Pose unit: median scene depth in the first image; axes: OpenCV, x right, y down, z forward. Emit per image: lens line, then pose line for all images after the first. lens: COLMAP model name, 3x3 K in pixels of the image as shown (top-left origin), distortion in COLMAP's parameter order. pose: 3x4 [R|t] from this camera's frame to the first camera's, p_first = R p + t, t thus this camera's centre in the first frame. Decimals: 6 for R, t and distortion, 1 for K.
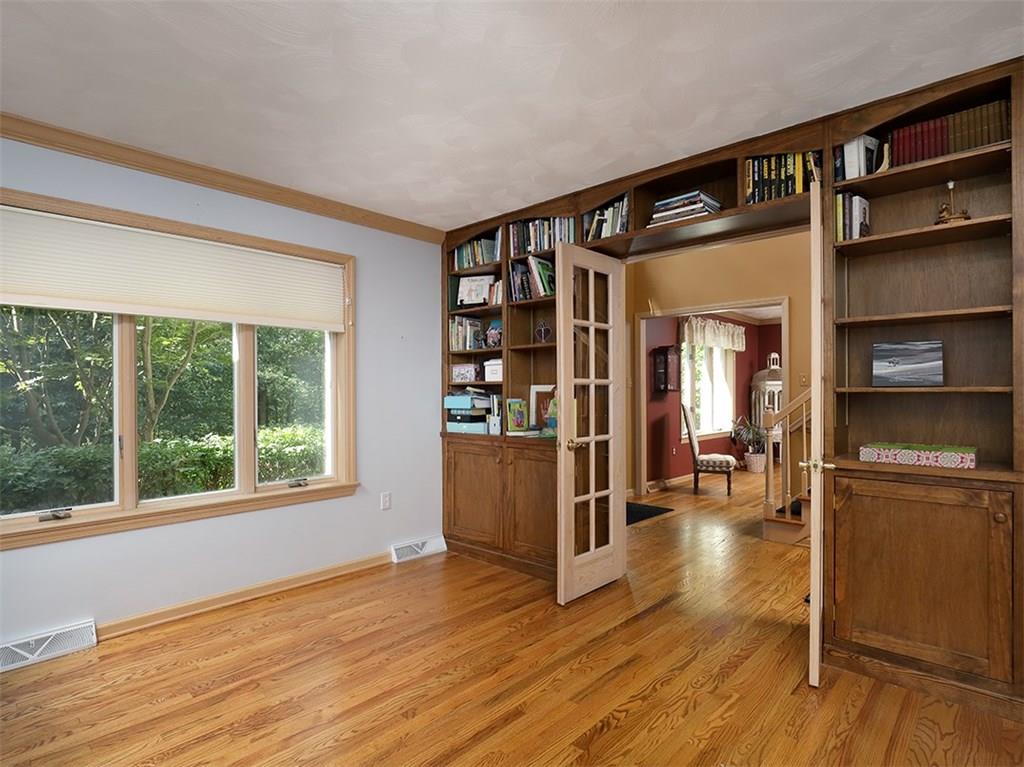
lens RADIAL K [[550.6, 0, 512.3], [0, 550.6, 387.0], [0, 0, 1]] dist [-0.003819, -0.000265]
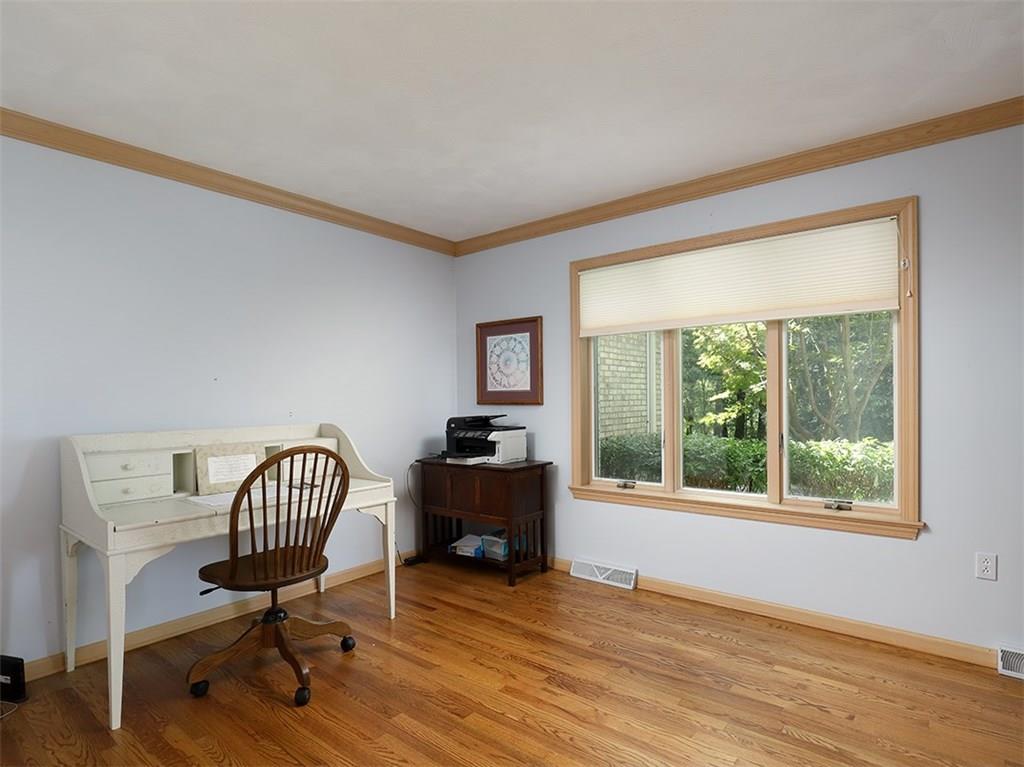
lens RADIAL K [[550.6, 0, 520.3], [0, 550.6, 401.5], [0, 0, 1]] dist [-0.003819, -0.000265]
pose [[0.084461, 0.009252, -0.996384, 0.440448], [0.013310, 0.999857, 0.010413, 0.007751], [0.996338, -0.014142, 0.084326, 0.542190]]
